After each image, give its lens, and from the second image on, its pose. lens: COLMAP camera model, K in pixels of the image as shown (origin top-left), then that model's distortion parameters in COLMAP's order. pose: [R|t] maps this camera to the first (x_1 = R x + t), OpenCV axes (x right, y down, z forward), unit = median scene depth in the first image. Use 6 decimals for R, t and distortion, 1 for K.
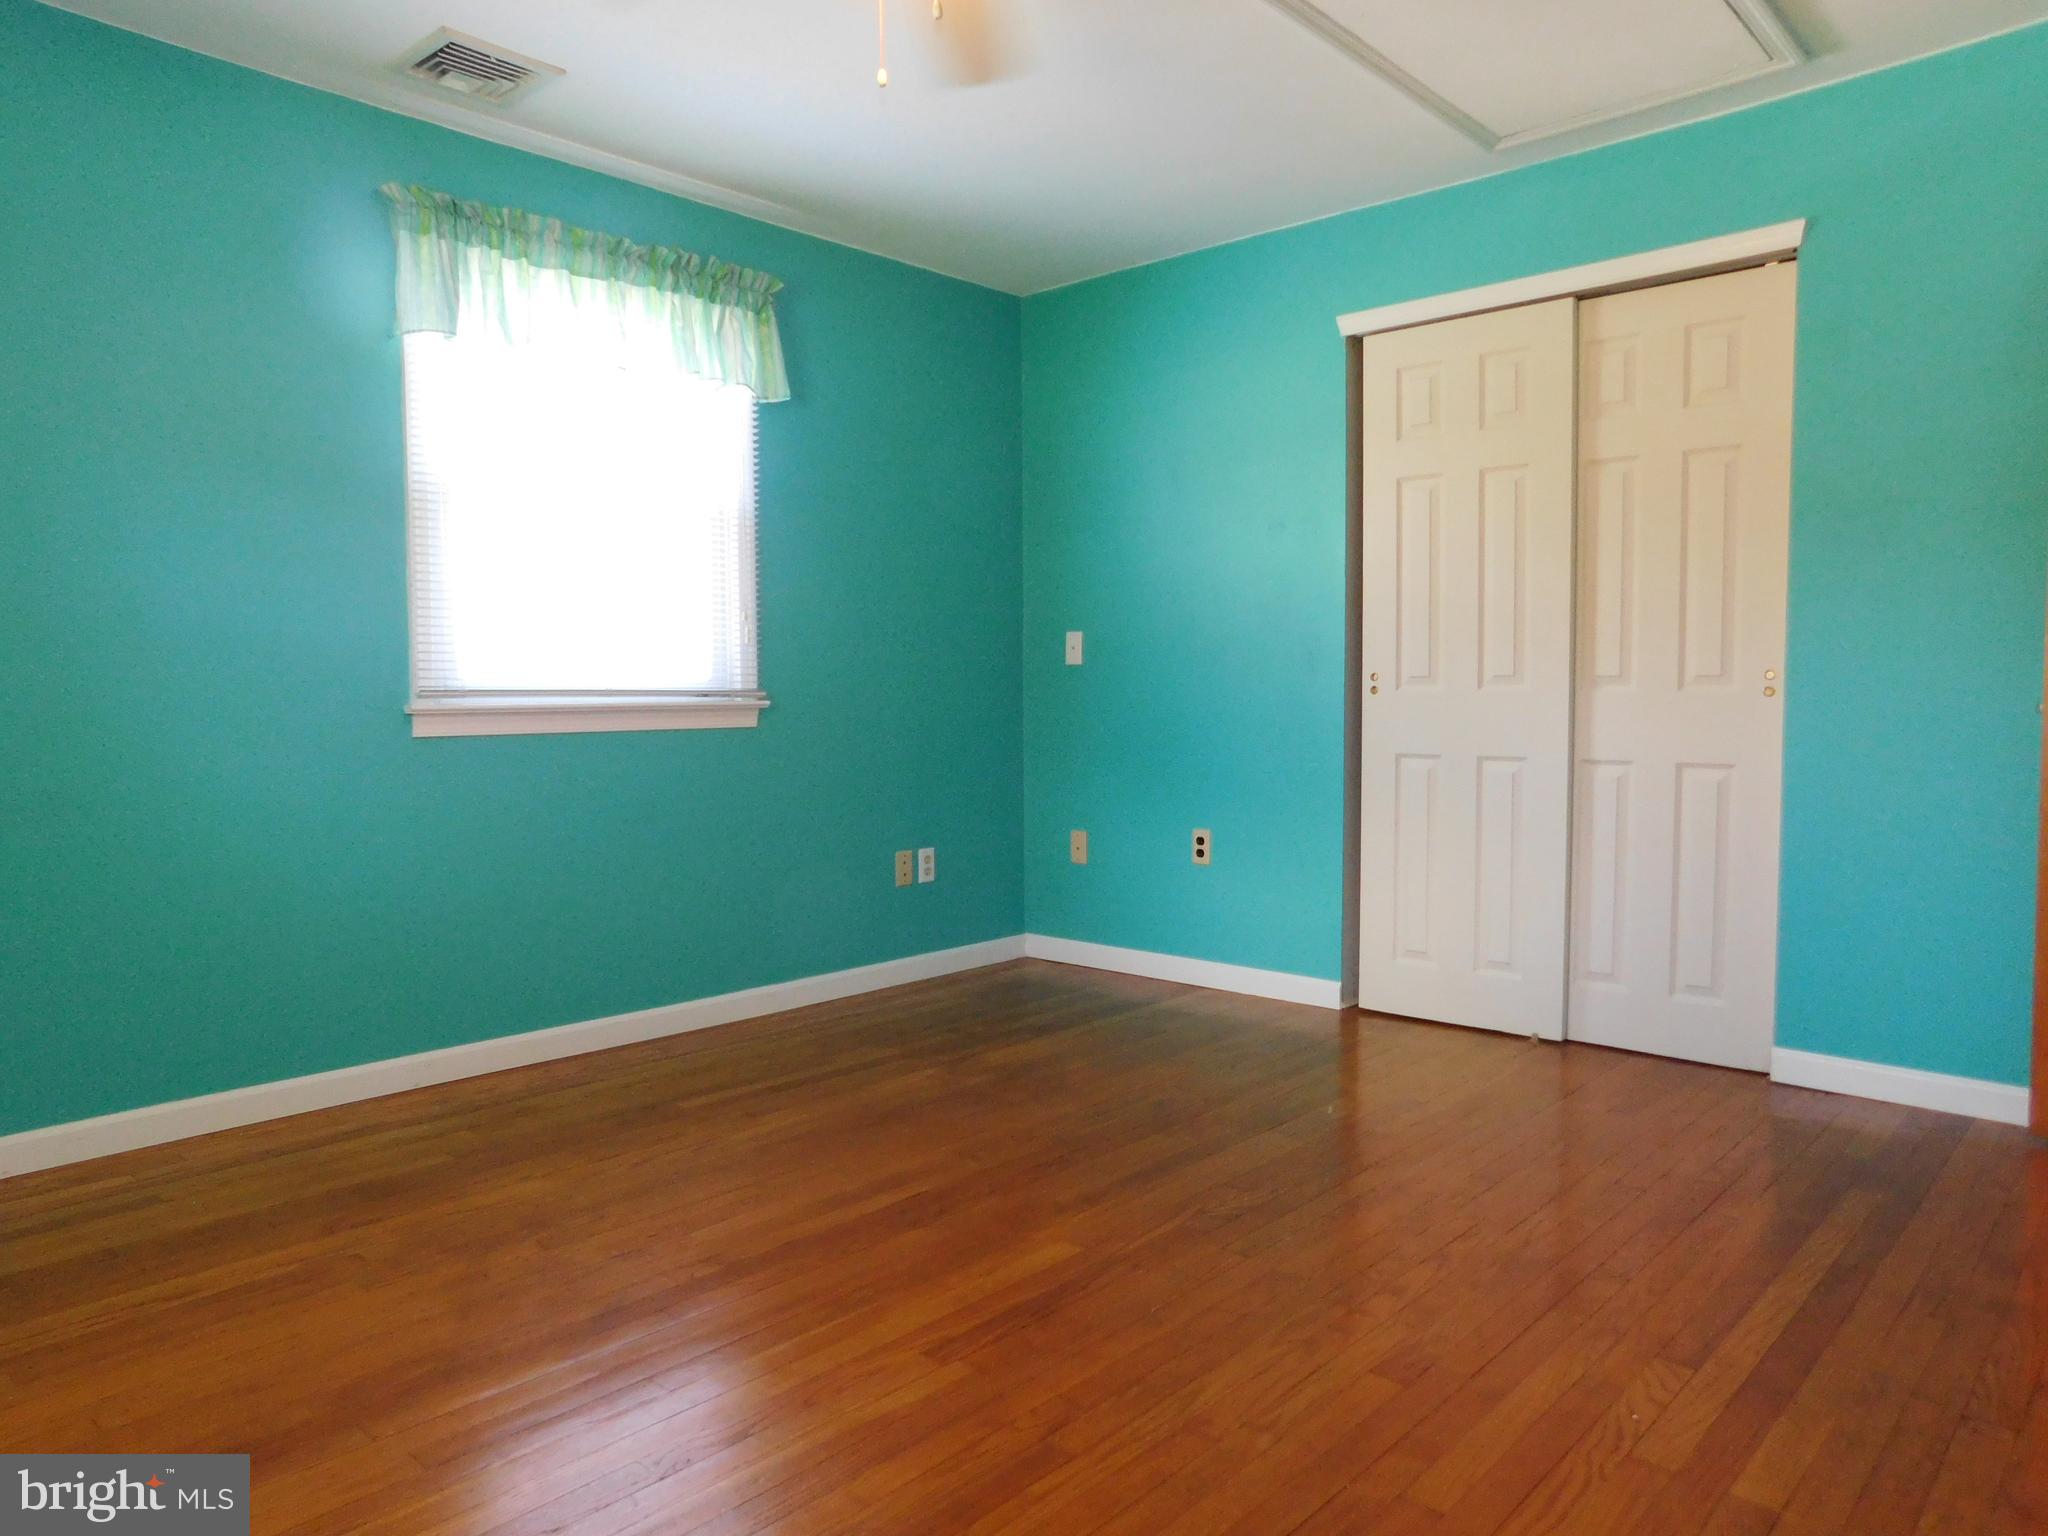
lens RADIAL K [[1349.1, 0, 1024.0], [0, 1349.1, 768.0], [0, 0, 1]] dist [-0.082841, 0.070180]
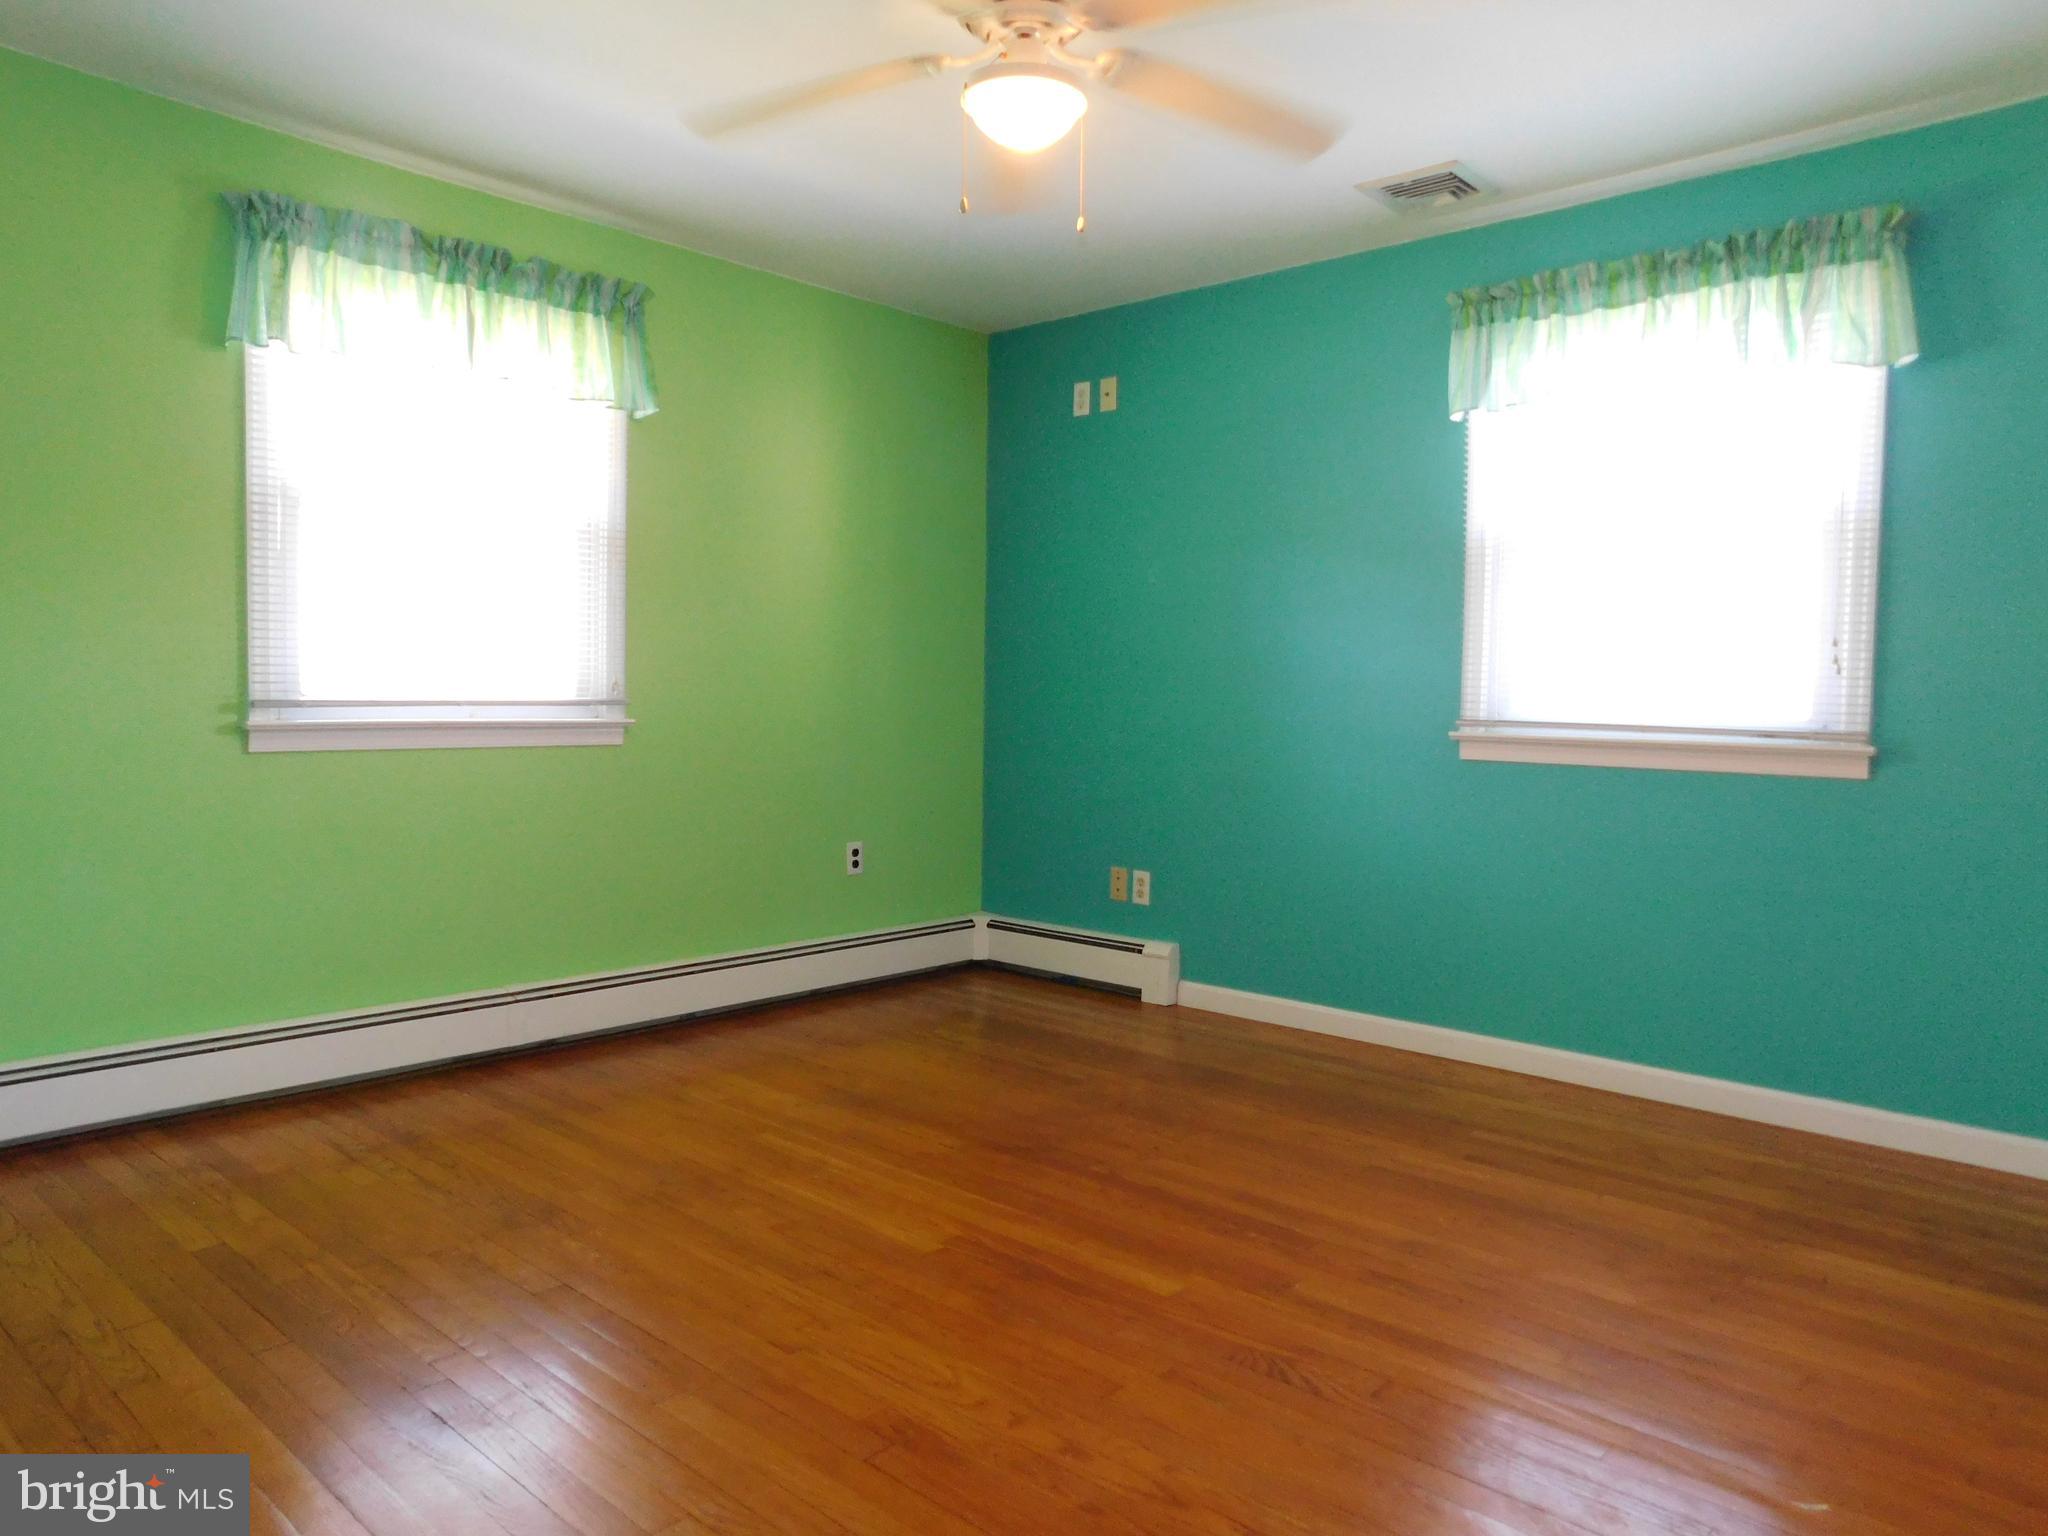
lens RADIAL K [[1349.1, 0, 1024.0], [0, 1349.1, 768.0], [0, 0, 1]] dist [-0.082841, 0.070180]
pose [[0.013124, 0.060914, -0.998057, 0.704793], [-0.076503, 0.995278, 0.059739, -0.056018], [0.996983, 0.075570, 0.017722, 0.595423]]
